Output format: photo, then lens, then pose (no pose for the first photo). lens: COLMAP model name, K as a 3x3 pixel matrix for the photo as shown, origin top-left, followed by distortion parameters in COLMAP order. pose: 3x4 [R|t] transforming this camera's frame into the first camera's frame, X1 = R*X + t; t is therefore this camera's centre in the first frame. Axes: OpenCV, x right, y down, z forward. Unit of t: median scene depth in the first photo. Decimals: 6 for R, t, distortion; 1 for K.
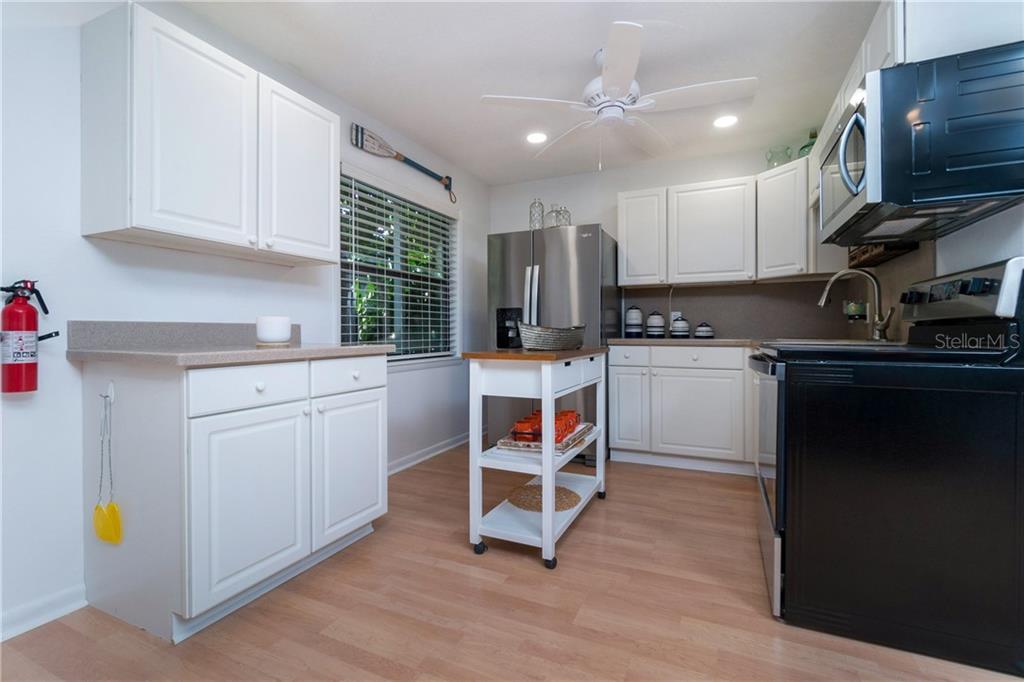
lens RADIAL K [[455.4, 0, 524.7], [0, 455.4, 328.5], [0, 0, 1]] dist [0.000463, -0.000115]
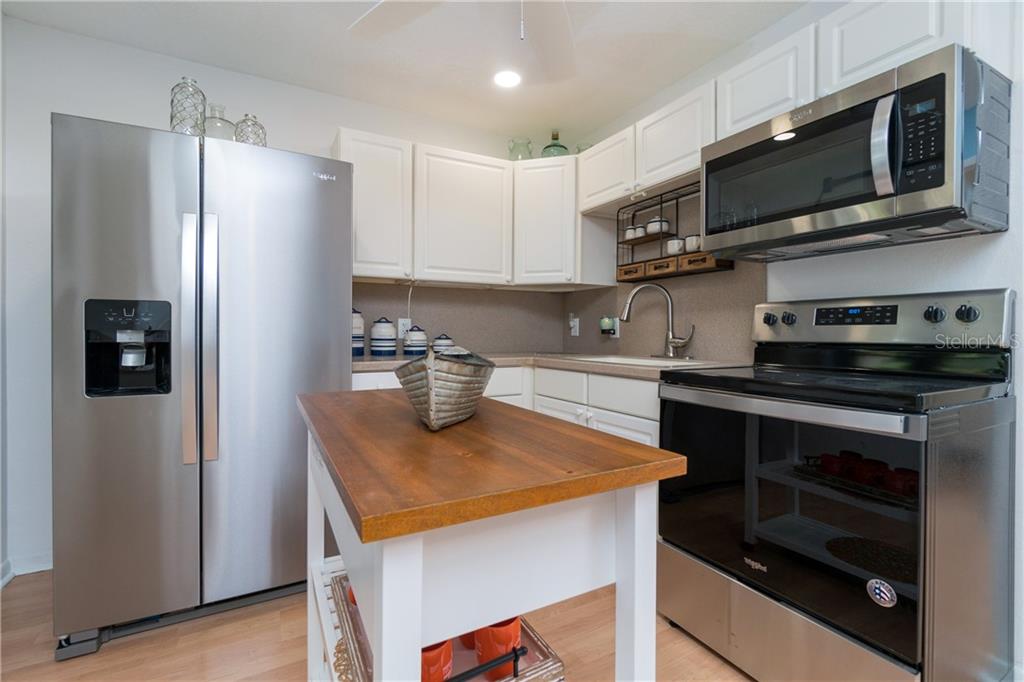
lens RADIAL K [[451.5, 0, 509.2], [0, 451.5, 335.0], [0, 0, 1]] dist [-0.000690, -0.000248]
pose [[0.617323, 0.001045, 0.786709, -0.156159], [-0.007498, 0.999962, 0.004556, -0.017522], [-0.786674, -0.008711, 0.617307, 0.482091]]
